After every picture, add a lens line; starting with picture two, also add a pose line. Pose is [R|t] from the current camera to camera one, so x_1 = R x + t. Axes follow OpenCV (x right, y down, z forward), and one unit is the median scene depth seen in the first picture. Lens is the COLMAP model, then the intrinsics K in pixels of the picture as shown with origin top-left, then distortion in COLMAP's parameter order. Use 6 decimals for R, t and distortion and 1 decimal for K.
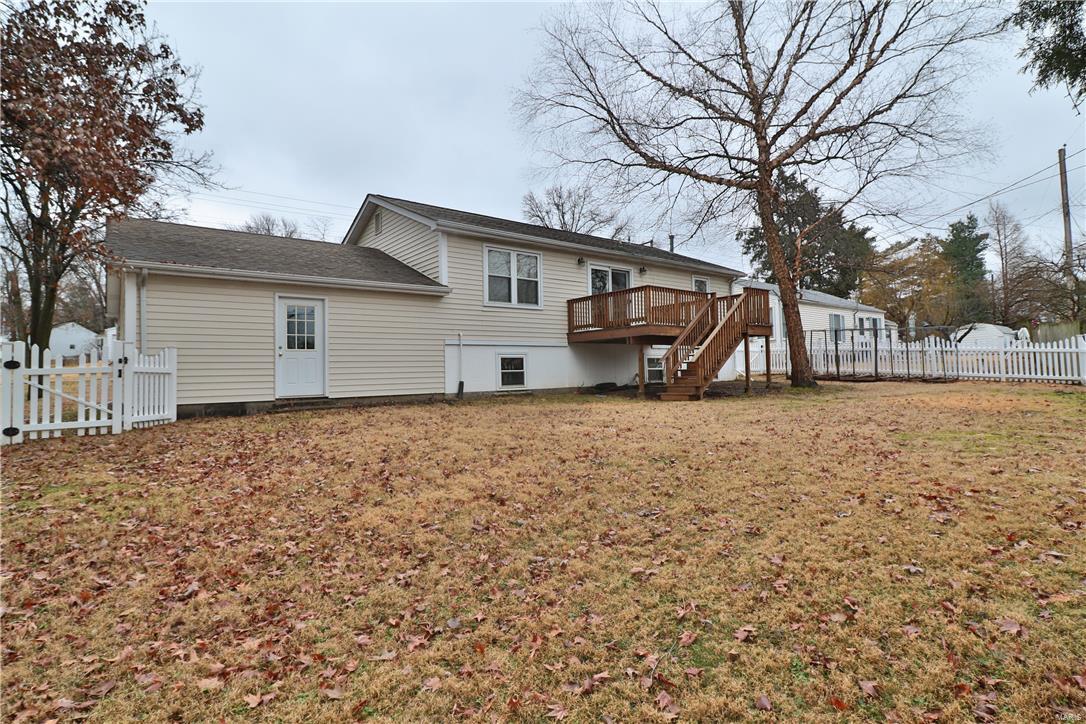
lens RADIAL K [[545.0, 0, 543.0], [0, 545.0, 362.0], [0, 0, 1]] dist [-0.066304, -0.000047]
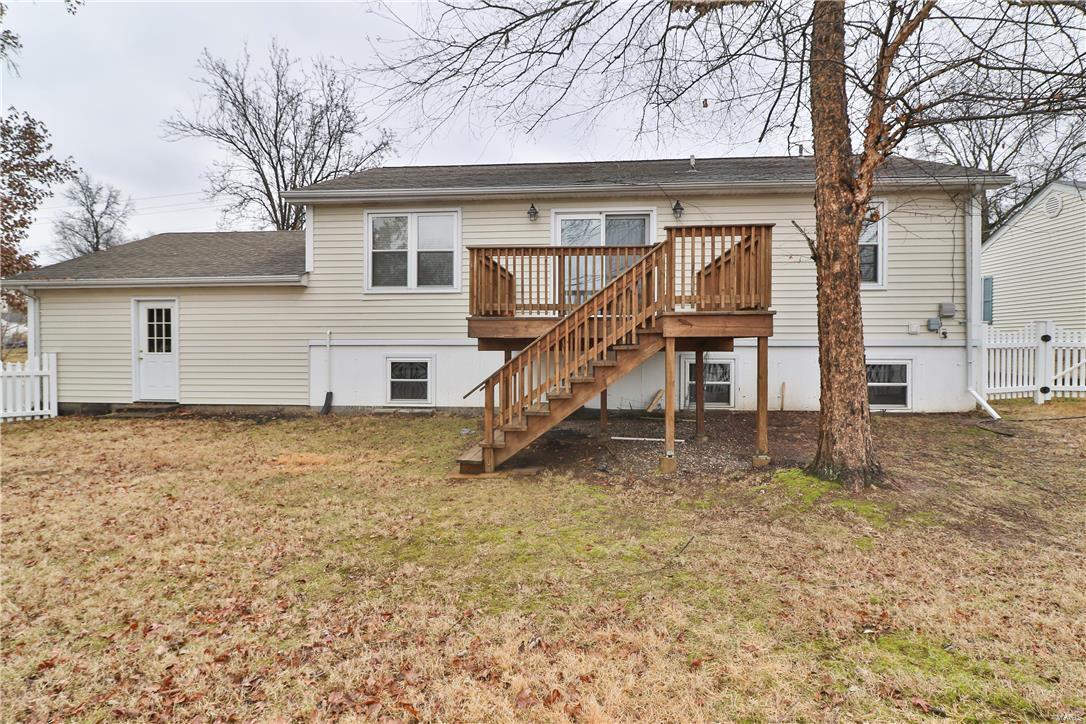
lens RADIAL K [[545.0, 0, 543.0], [0, 545.0, 362.0], [0, 0, 1]] dist [-0.066304, -0.000047]
pose [[0.765712, 0.026907, -0.642621, 0.589235], [-0.005316, 0.999355, 0.035510, -0.036898], [0.643162, -0.023774, 0.765361, 0.603982]]
